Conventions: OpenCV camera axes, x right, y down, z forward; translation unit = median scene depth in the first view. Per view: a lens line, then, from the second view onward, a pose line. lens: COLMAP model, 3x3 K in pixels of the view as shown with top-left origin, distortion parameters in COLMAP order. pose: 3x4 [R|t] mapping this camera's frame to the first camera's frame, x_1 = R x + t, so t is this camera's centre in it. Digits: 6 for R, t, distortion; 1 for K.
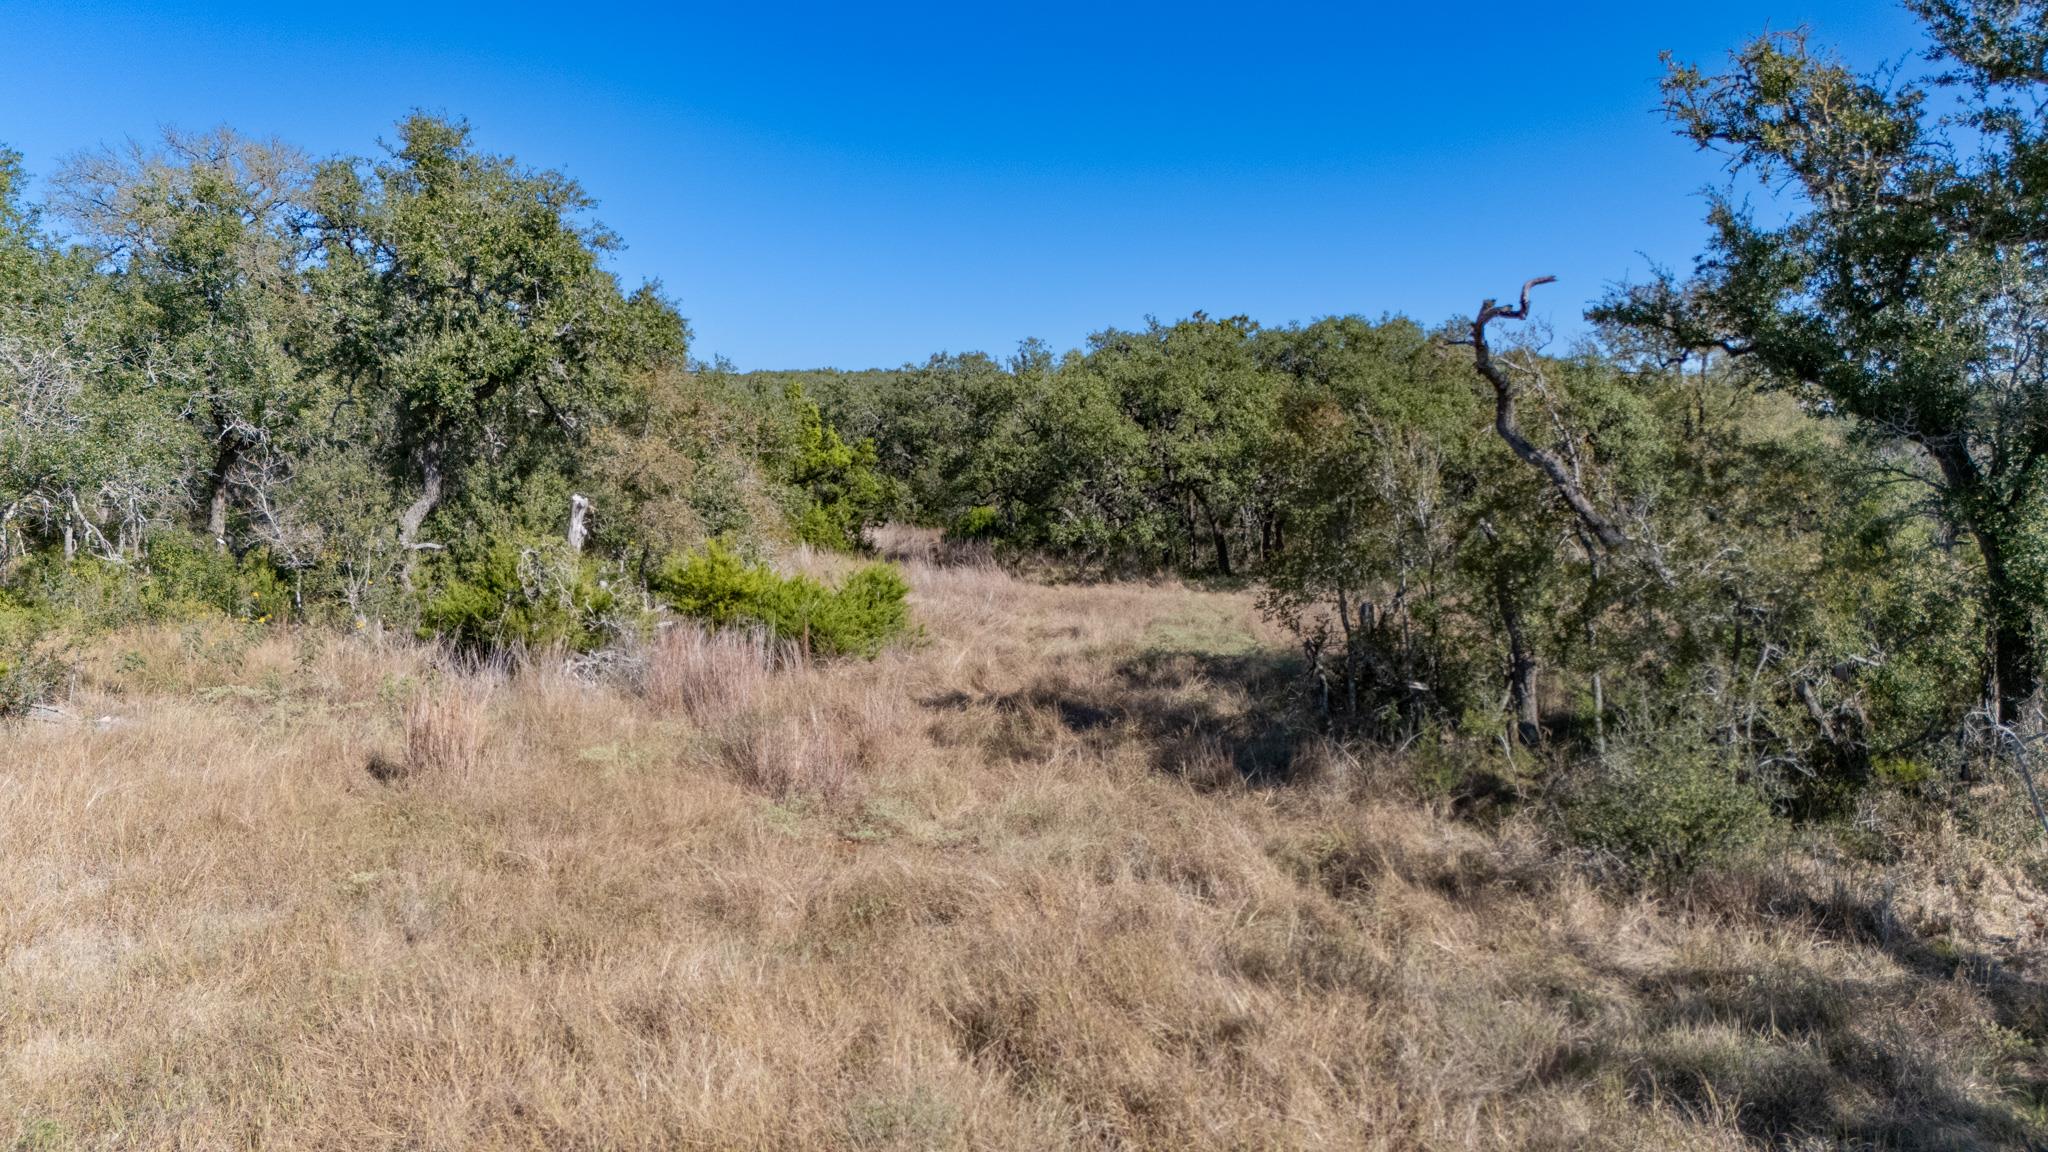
lens RADIAL K [[1375.1, 0, 1026.1], [0, 1375.1, 652.6], [0, 0, 1]] dist [0.081827, -0.079600]
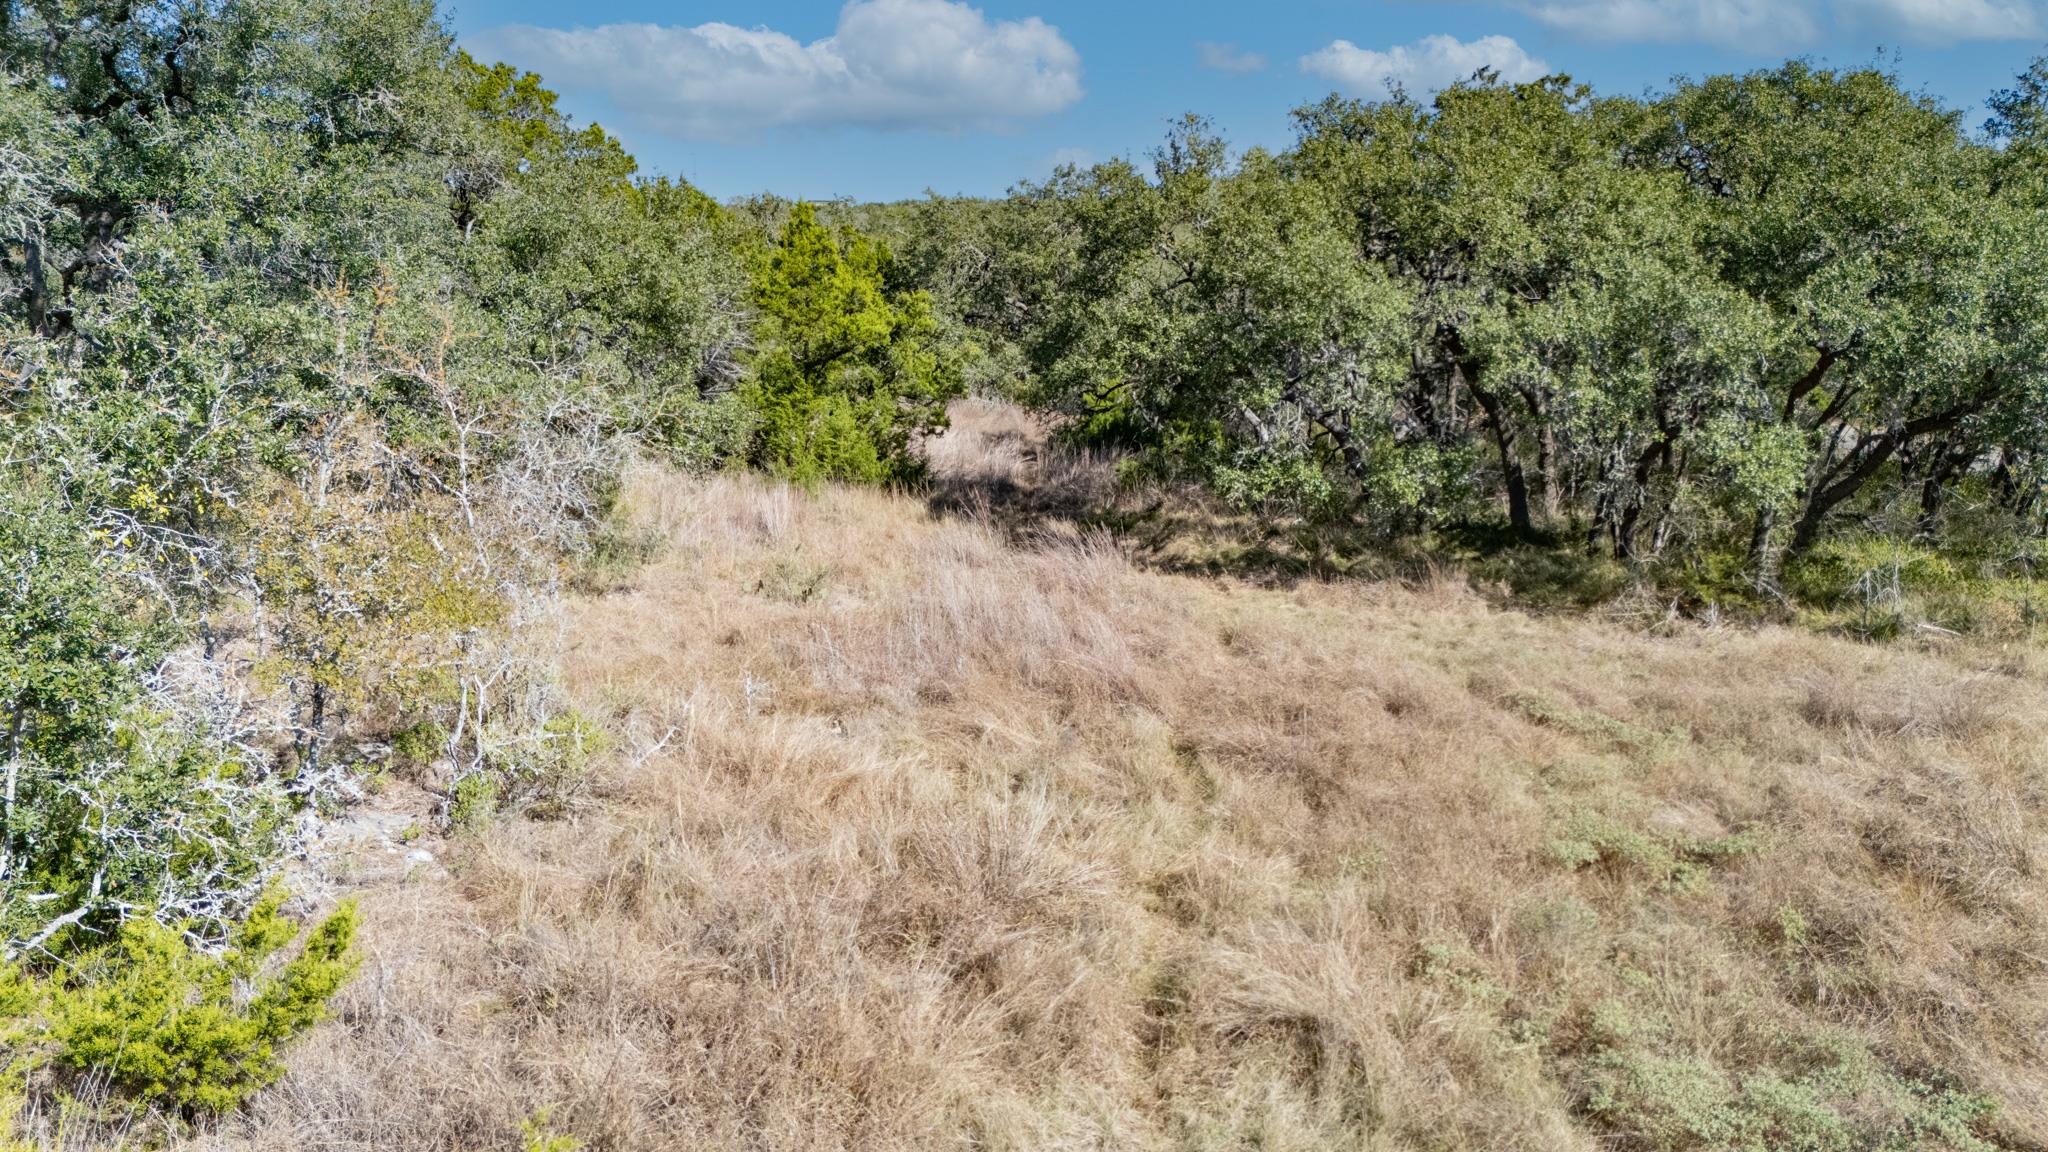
lens RADIAL K [[1492.5, 0, 1024.0], [0, 1492.5, 576.0], [0, 0, 1]] dist [0.098106, -0.112164]
pose [[0.994227, 0.016828, -0.105973, 0.004927], [-0.011927, 0.998837, 0.046711, -0.067425], [0.106636, -0.045178, 0.993271, 0.369923]]
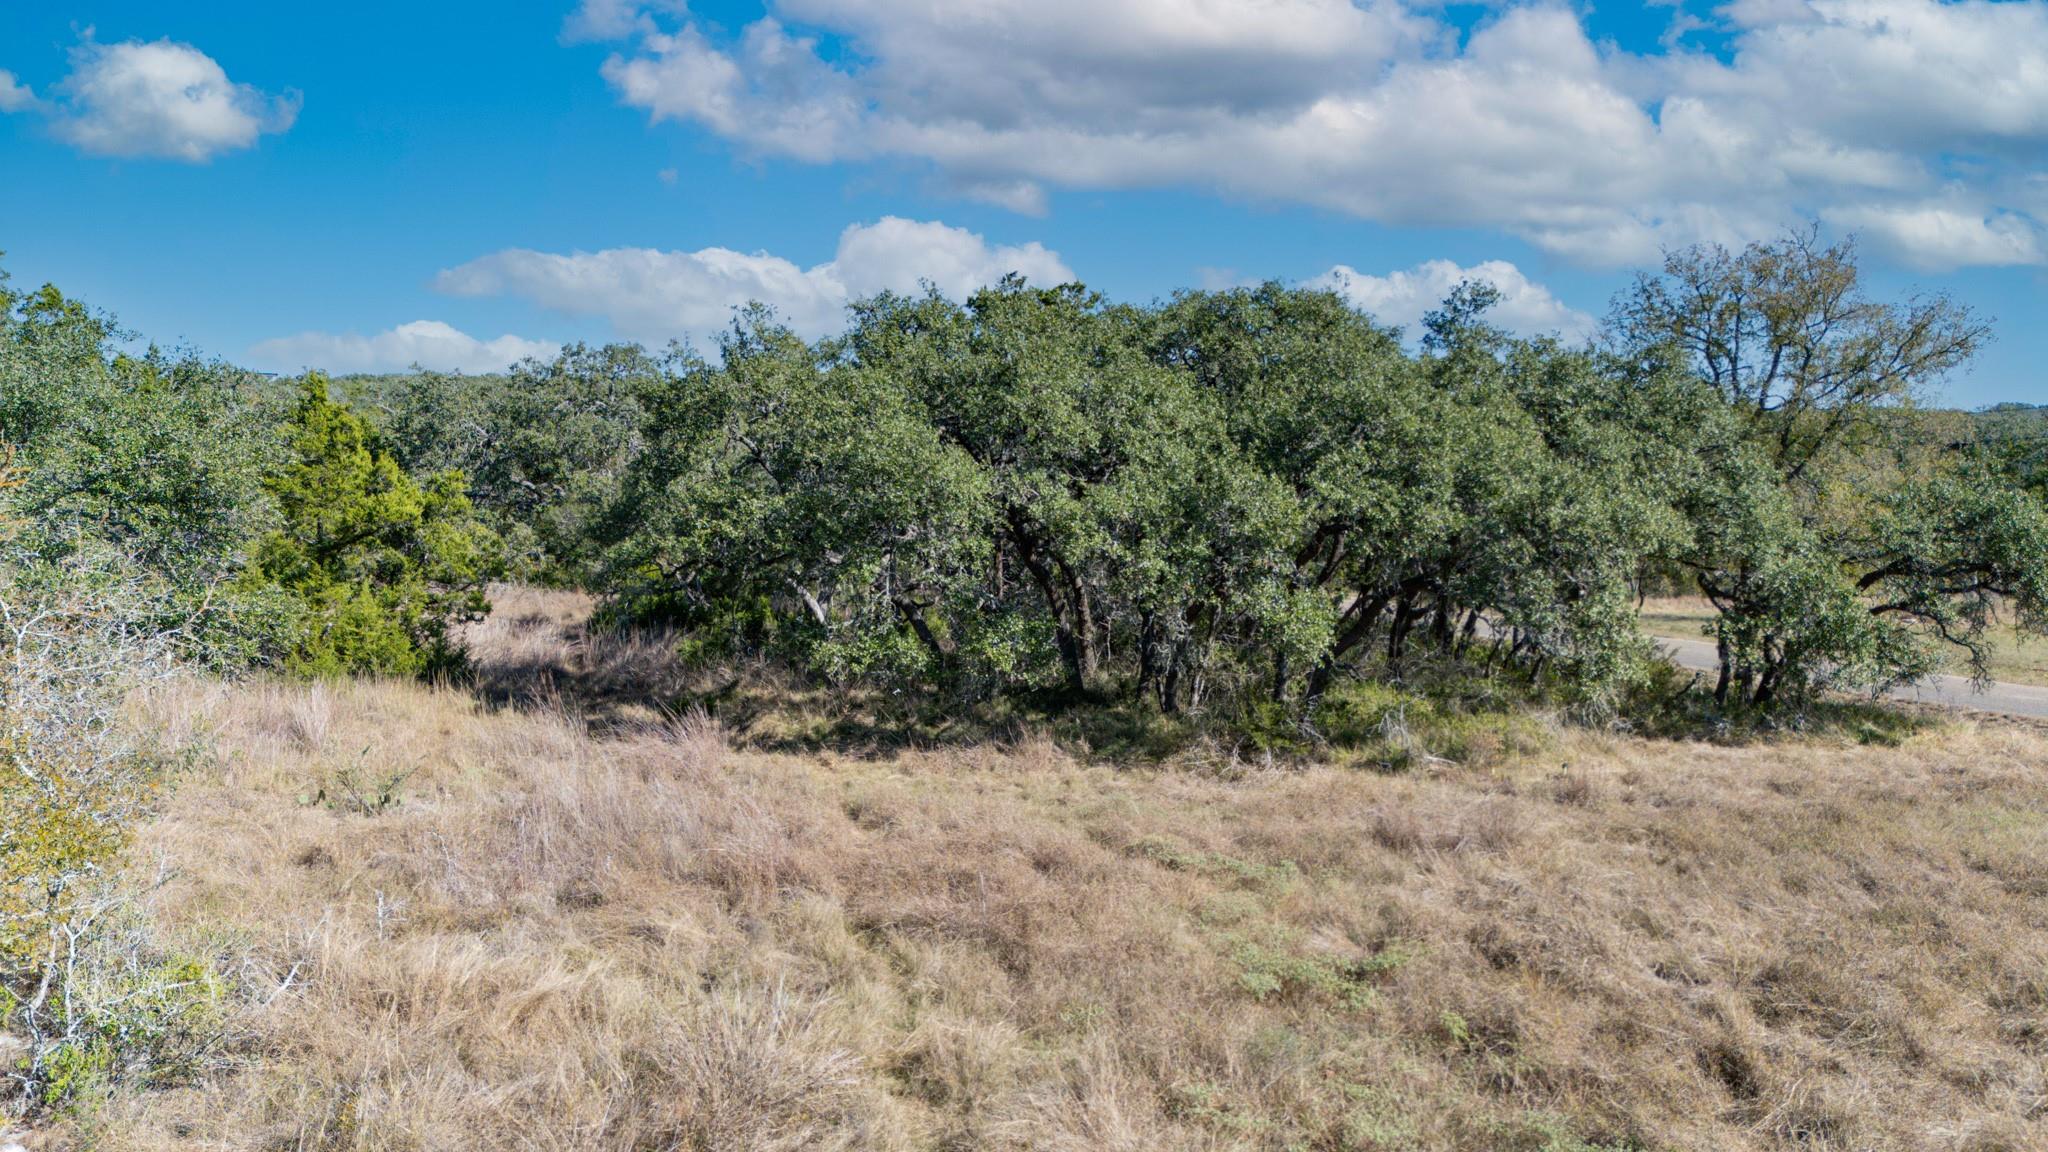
lens RADIAL K [[1492.5, 0, 1024.0], [0, 1492.5, 576.0], [0, 0, 1]] dist [0.098106, -0.112164]
pose [[0.973646, -0.020111, 0.227175, -0.030119], [0.036028, 0.997160, -0.066137, -0.067727], [-0.225200, 0.072579, 0.971606, 0.367772]]
